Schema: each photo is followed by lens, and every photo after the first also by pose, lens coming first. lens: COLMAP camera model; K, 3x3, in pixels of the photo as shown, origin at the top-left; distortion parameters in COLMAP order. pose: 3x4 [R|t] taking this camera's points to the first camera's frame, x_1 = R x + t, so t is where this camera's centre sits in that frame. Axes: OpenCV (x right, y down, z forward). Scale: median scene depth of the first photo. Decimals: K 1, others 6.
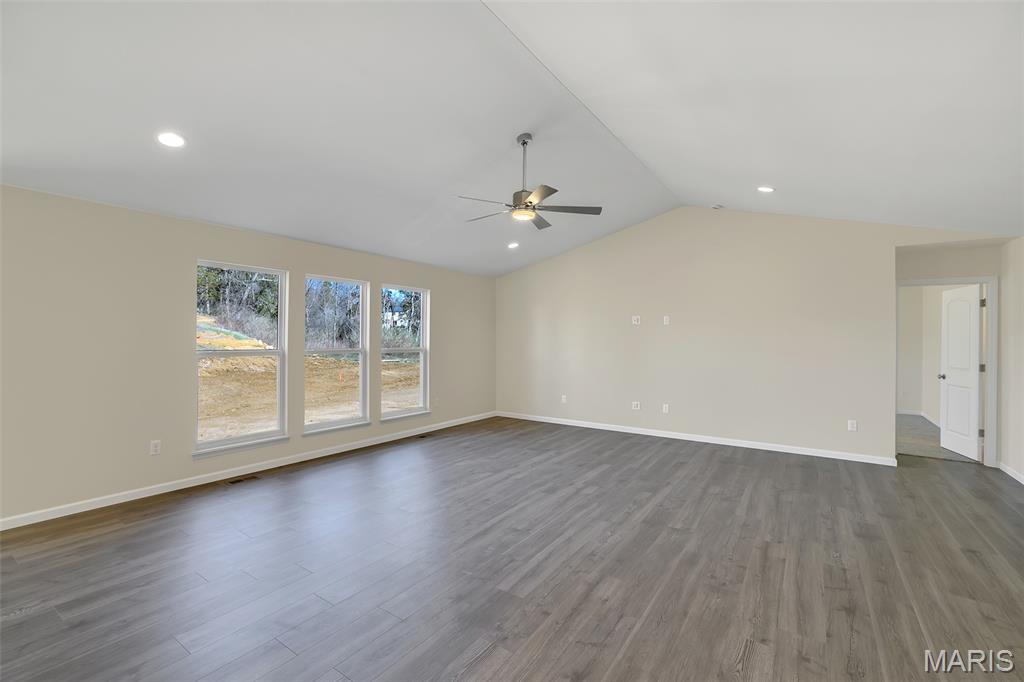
lens RADIAL K [[447.5, 0, 510.0], [0, 447.5, 333.2], [0, 0, 1]] dist [-0.023728, 0.012323]
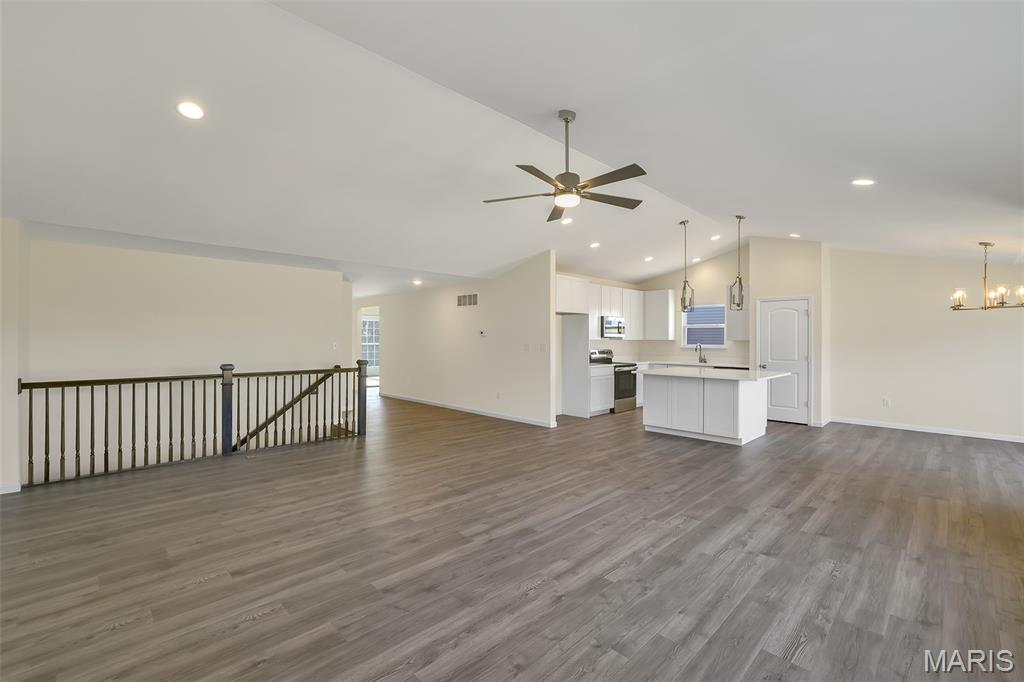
lens RADIAL K [[441.8, 0, 512.0], [0, 441.8, 341.0], [0, 0, 1]] dist [-0.024868, 0.012253]
pose [[-0.981578, -0.013193, 0.190606, -0.029107], [-0.014575, 0.999877, -0.005848, 0.021225], [-0.190505, -0.008519, -0.981649, 1.748166]]
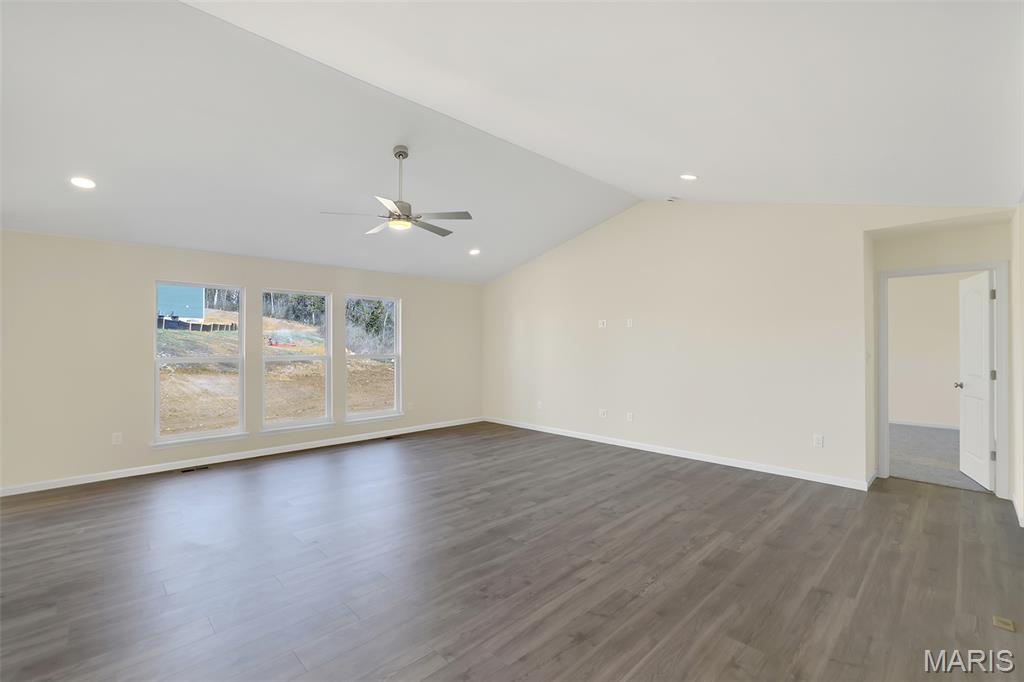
lens RADIAL K [[451.0, 0, 511.6], [0, 451.0, 335.2], [0, 0, 1]] dist [-0.007659, -0.000030]
pose [[0.979418, -0.014018, -0.201357, 0.455928], [0.012380, 0.999879, -0.009397, 0.003670], [0.201464, 0.006711, 0.979473, 0.030096]]
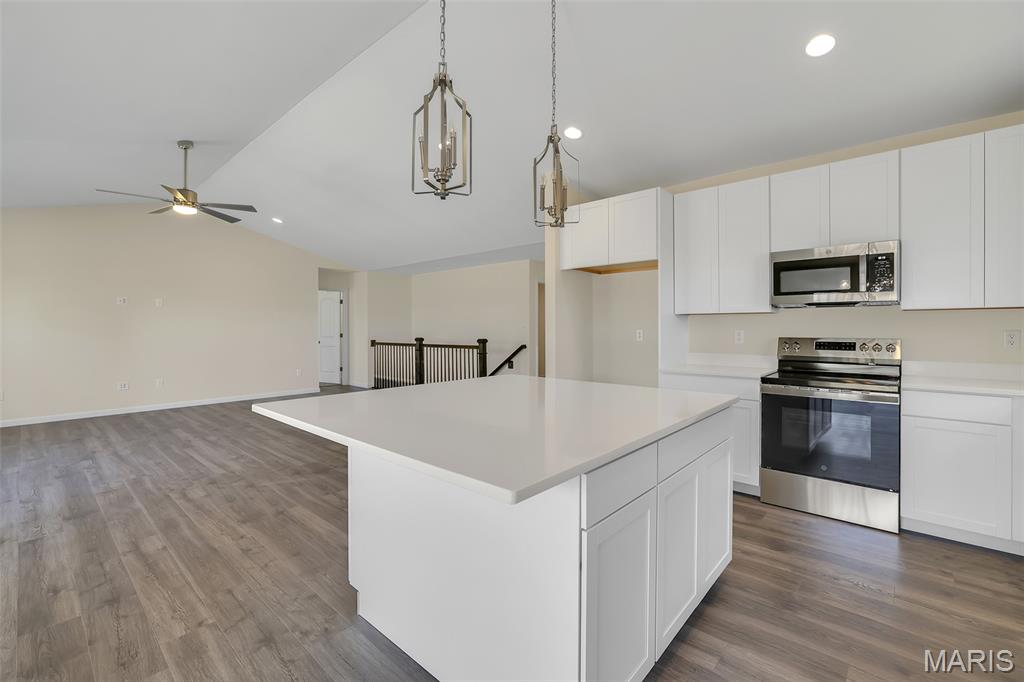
lens RADIAL K [[444.4, 0, 510.3], [0, 444.4, 326.3], [0, 0, 1]] dist [-0.003356, 0.001034]
pose [[0.135002, -0.006376, 0.990825, -0.934898], [-0.007322, 0.999946, 0.007432, 0.022520], [-0.990818, -0.008258, 0.134948, 0.004733]]
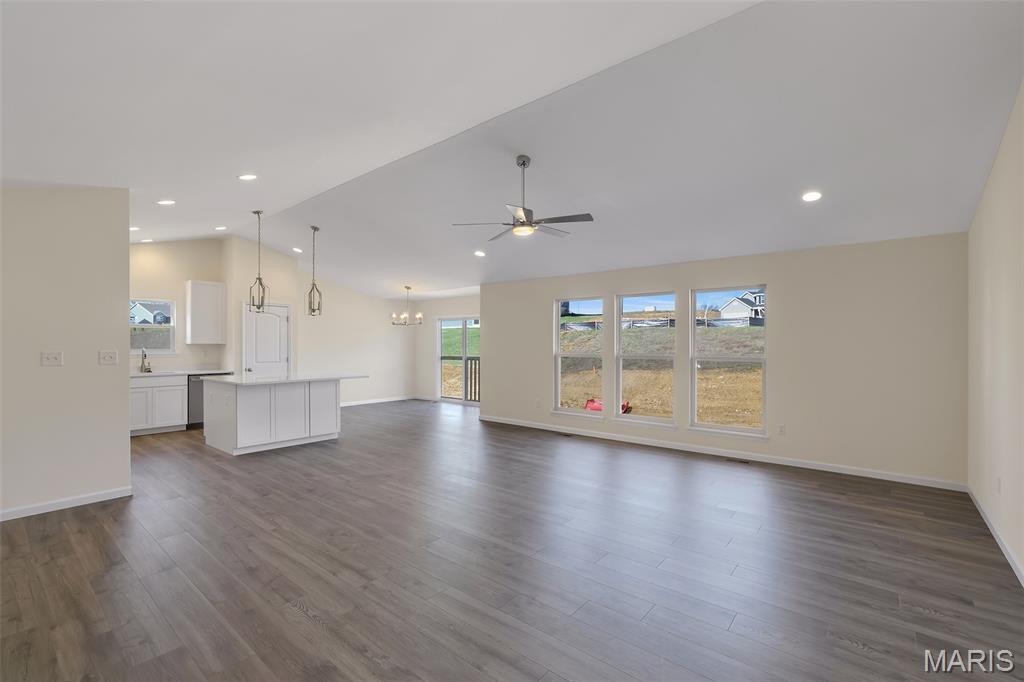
lens RADIAL K [[449.0, 0, 505.9], [0, 449.0, 345.8], [0, 0, 1]] dist [-0.002308, 0.006211]
pose [[-0.108310, -0.004067, -0.994109, 1.050371], [0.007217, 0.999962, -0.004877, 0.018062], [0.994091, -0.007703, -0.108276, 1.004805]]
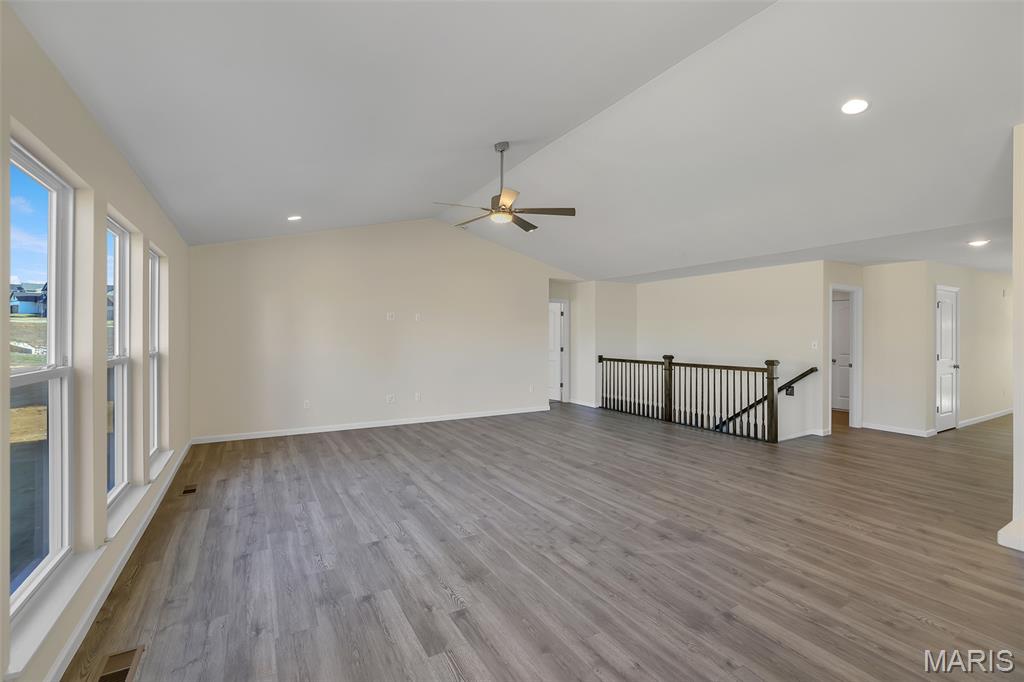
lens RADIAL K [[447.5, 0, 510.0], [0, 447.5, 333.2], [0, 0, 1]] dist [-0.023728, 0.012323]
pose [[0.427979, -0.002768, 0.903784, -0.852196], [-0.010971, 0.999906, 0.008257, -0.001989], [-0.903722, -0.013449, 0.427909, 0.494693]]
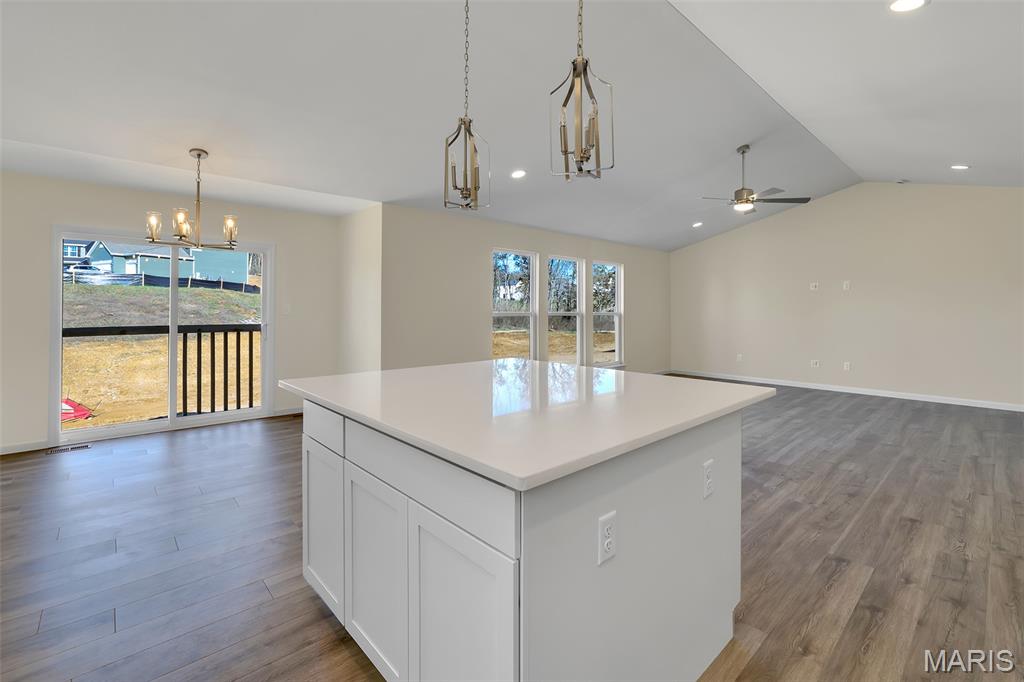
lens RADIAL K [[448.0, 0, 508.7], [0, 448.0, 309.3], [0, 0, 1]] dist [-0.000152, 0.000391]
pose [[0.971769, -0.005030, -0.235880, -0.316392], [0.007628, 0.999920, 0.010104, 0.016885], [0.235810, -0.011618, 0.971730, -0.428198]]
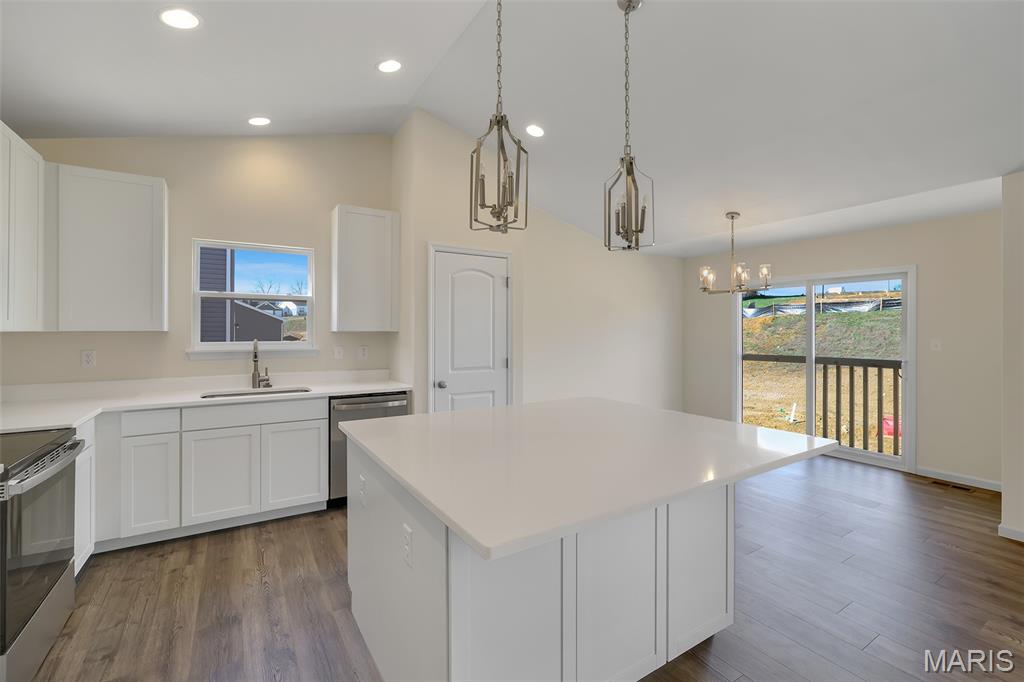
lens RADIAL K [[447.5, 0, 510.0], [0, 447.5, 333.2], [0, 0, 1]] dist [-0.023728, 0.012323]
pose [[-0.402076, -0.003217, -0.915600, 0.064250], [0.002901, 0.999984, -0.004787, 0.001040], [0.915602, -0.004581, -0.402061, 0.219824]]
